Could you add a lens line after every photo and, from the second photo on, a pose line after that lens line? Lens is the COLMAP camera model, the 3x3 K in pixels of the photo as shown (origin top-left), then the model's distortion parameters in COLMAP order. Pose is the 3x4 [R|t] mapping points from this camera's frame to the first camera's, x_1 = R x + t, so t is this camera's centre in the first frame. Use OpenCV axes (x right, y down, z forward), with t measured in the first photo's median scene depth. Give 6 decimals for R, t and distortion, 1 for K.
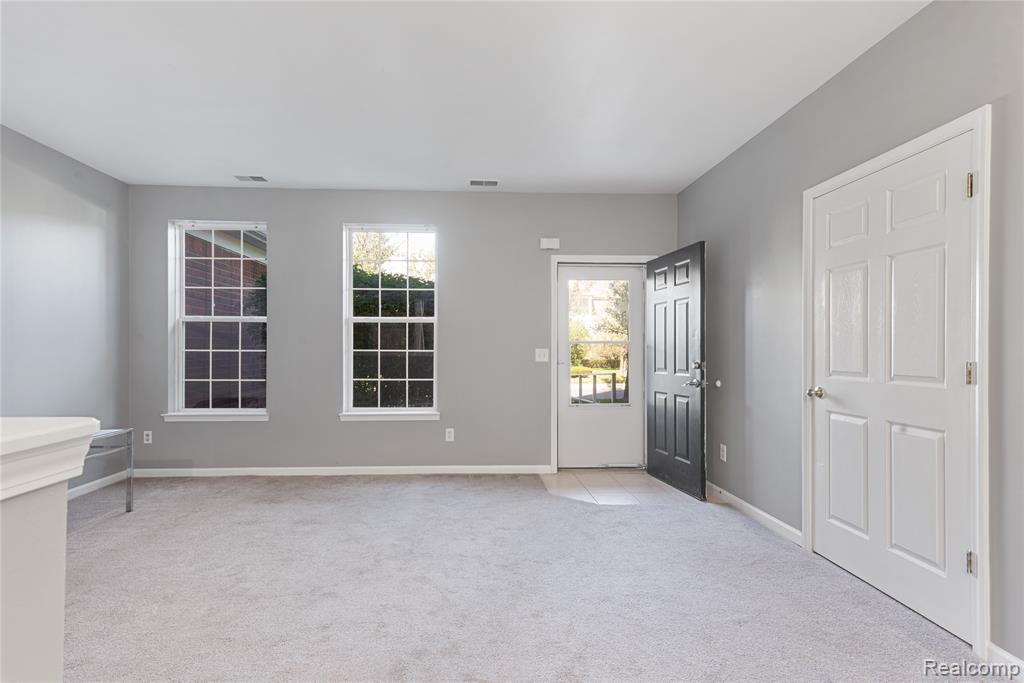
lens RADIAL K [[498.6, 0, 506.3], [0, 498.6, 349.2], [0, 0, 1]] dist [0.010520, 0.001171]
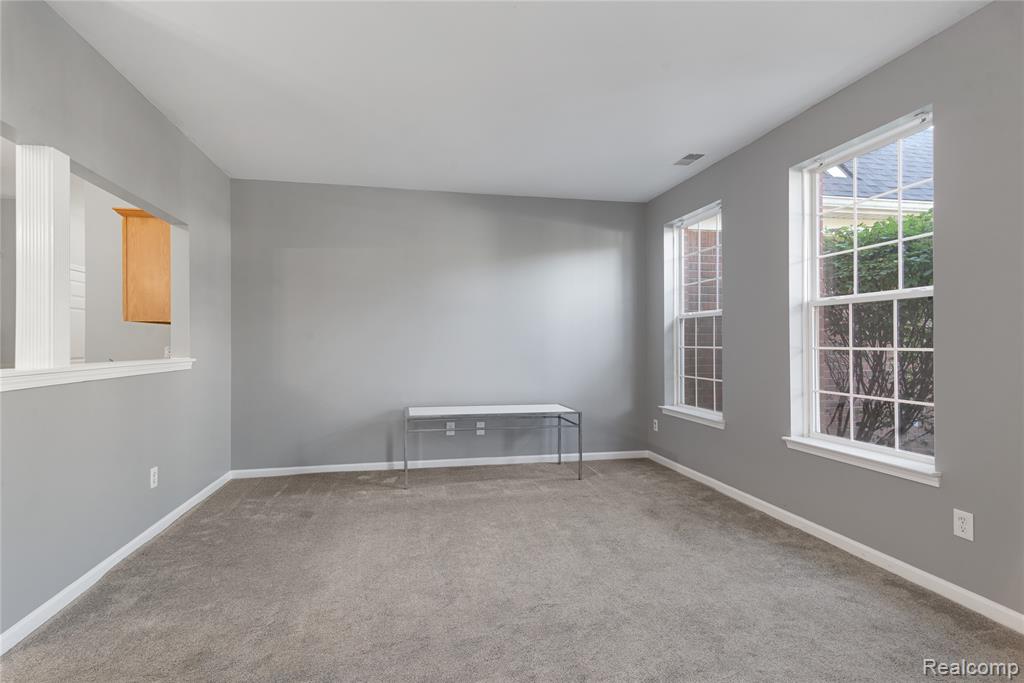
lens RADIAL K [[498.6, 0, 510.2], [0, 498.6, 337.4], [0, 0, 1]] dist [0.010520, 0.001171]
pose [[0.121135, -0.017813, -0.992476, 0.329643], [-0.000463, 0.999838, -0.018002, 0.001120], [0.992636, 0.002640, 0.121107, 0.525607]]
